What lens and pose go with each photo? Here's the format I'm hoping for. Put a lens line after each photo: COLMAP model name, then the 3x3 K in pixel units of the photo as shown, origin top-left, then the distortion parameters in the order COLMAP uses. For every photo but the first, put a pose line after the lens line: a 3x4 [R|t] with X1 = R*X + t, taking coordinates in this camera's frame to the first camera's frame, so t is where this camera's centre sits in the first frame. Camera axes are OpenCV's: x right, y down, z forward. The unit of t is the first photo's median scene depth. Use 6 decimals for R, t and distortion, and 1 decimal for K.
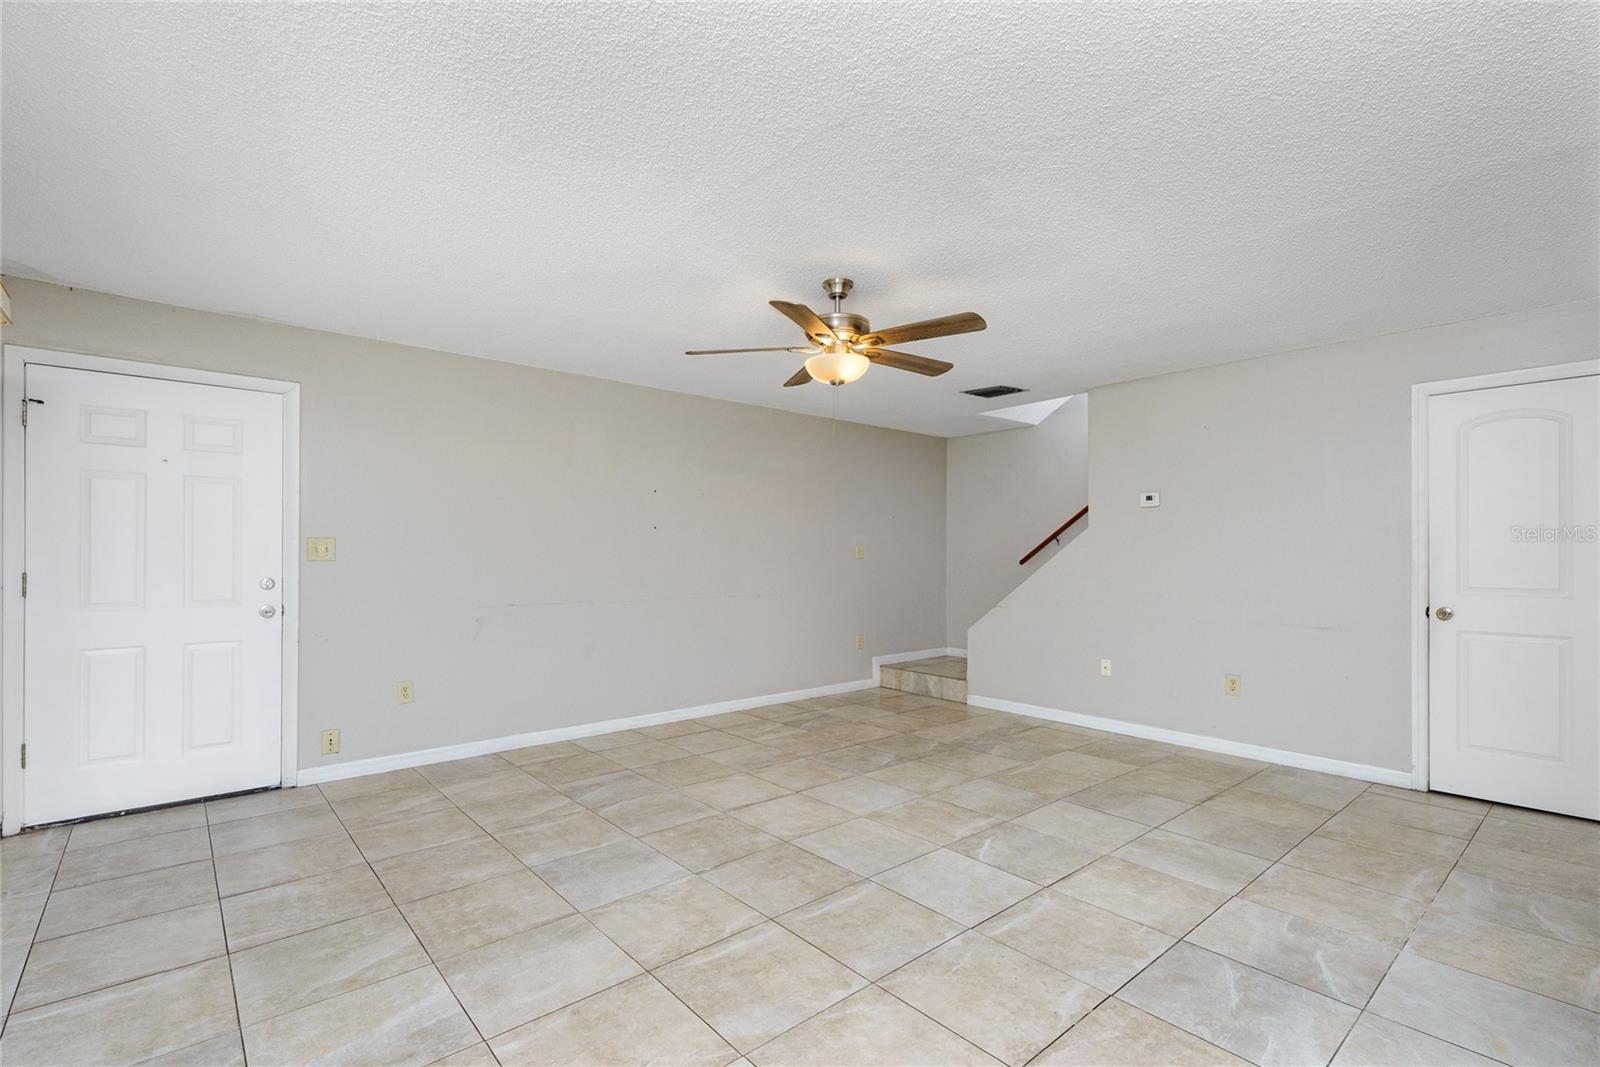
lens RADIAL K [[725.8, 0, 816.0], [0, 725.8, 555.1], [0, 0, 1]] dist [0.022832, -0.003919]
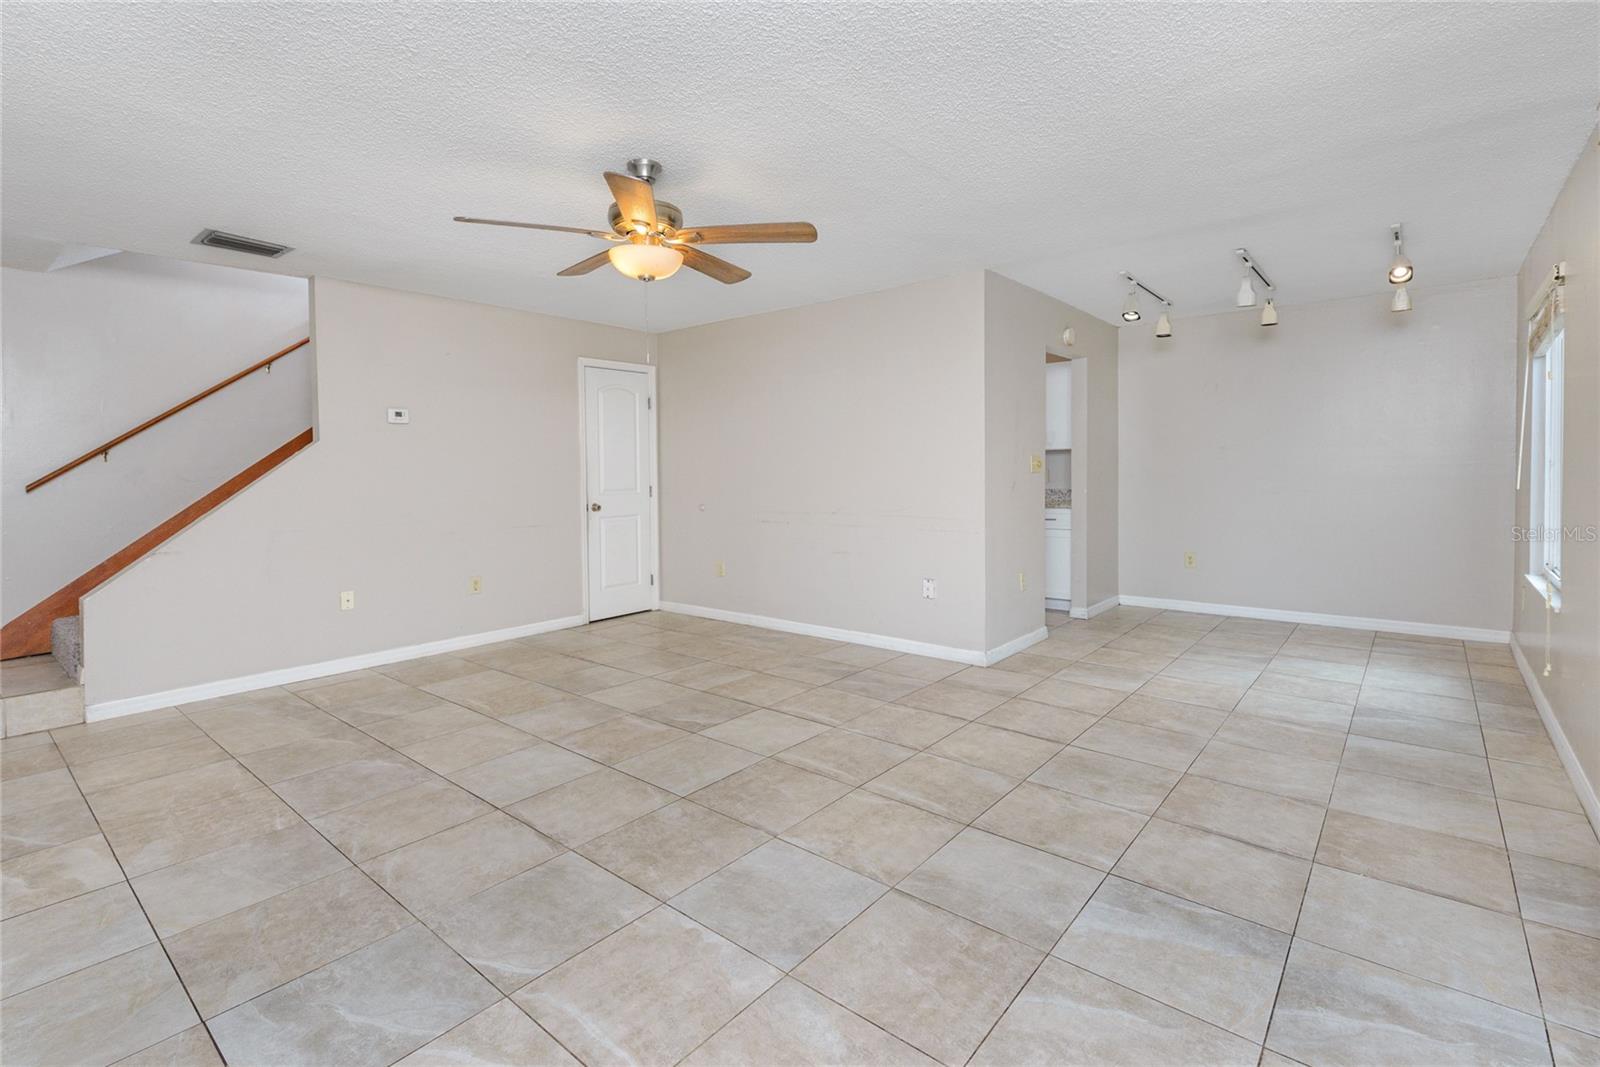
lens RADIAL K [[725.8, 0, 783.3], [0, 725.8, 477.9], [0, 0, 1]] dist [0.022832, -0.003919]
pose [[-0.128639, -0.010822, 0.991632, -0.816011], [0.011585, 0.999856, 0.012415, 0.001365], [-0.991624, 0.013085, -0.128495, 0.877871]]
